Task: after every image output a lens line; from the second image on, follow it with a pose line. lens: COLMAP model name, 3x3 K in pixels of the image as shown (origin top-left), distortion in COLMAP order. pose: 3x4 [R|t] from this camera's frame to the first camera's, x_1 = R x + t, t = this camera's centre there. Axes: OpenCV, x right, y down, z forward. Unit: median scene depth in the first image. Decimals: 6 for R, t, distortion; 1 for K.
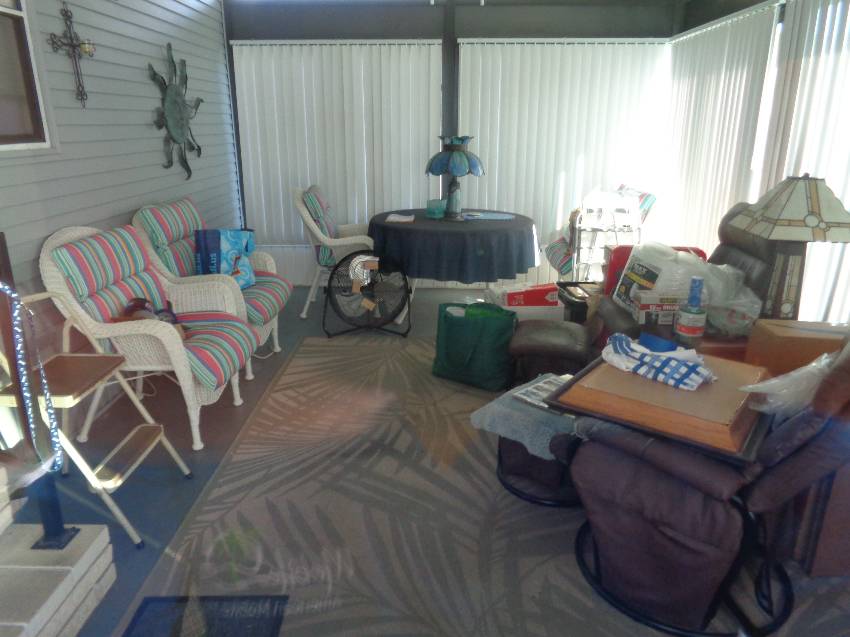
lens RADIAL K [[627.8, 0, 426.0], [0, 627.8, 318.6], [0, 0, 1]] dist [-0.025938, 0.008525]
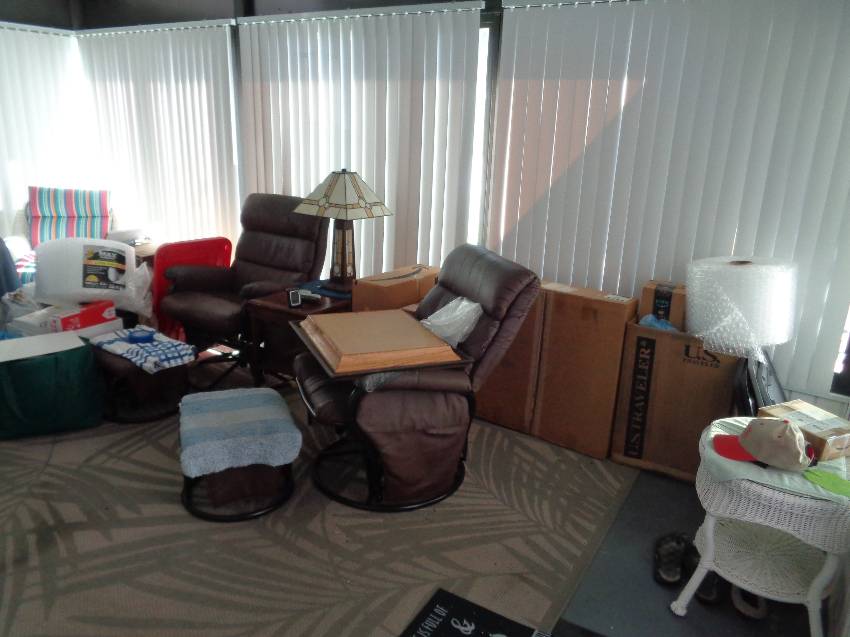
lens RADIAL K [[627.8, 0, 427.0], [0, 627.8, 318.6], [0, 0, 1]] dist [-0.025938, 0.008525]
pose [[0.501129, -0.248079, 0.829052, -0.364159], [0.227343, 0.962118, 0.150477, -0.060228], [-0.834976, 0.113071, 0.538544, 0.108364]]
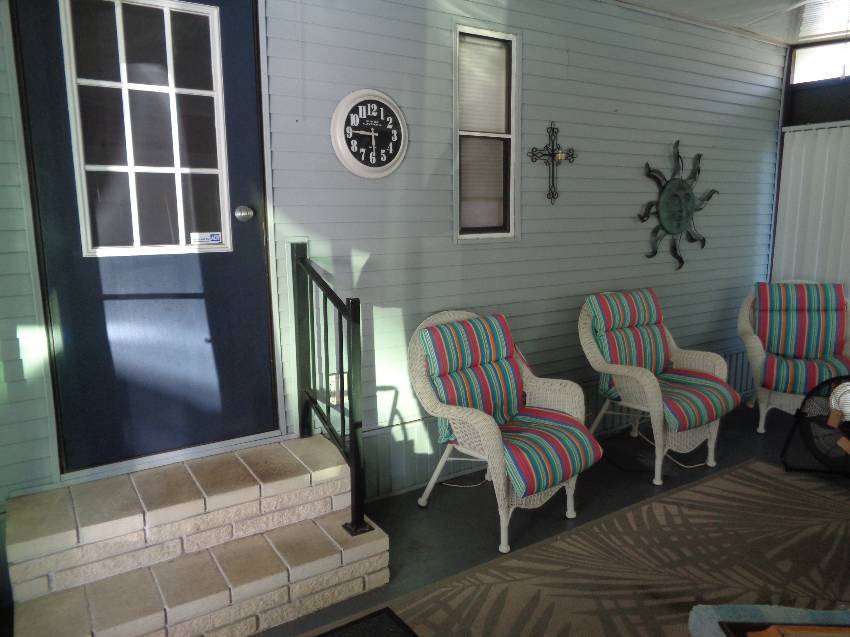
lens RADIAL K [[627.8, 0, 424.6], [0, 627.8, 313.5], [0, 0, 1]] dist [-0.025938, 0.008525]
pose [[0.547069, 0.138984, -0.825469, 0.296597], [-0.242412, 0.970170, 0.002692, -0.072468], [0.801219, 0.198631, 0.564441, 0.150451]]
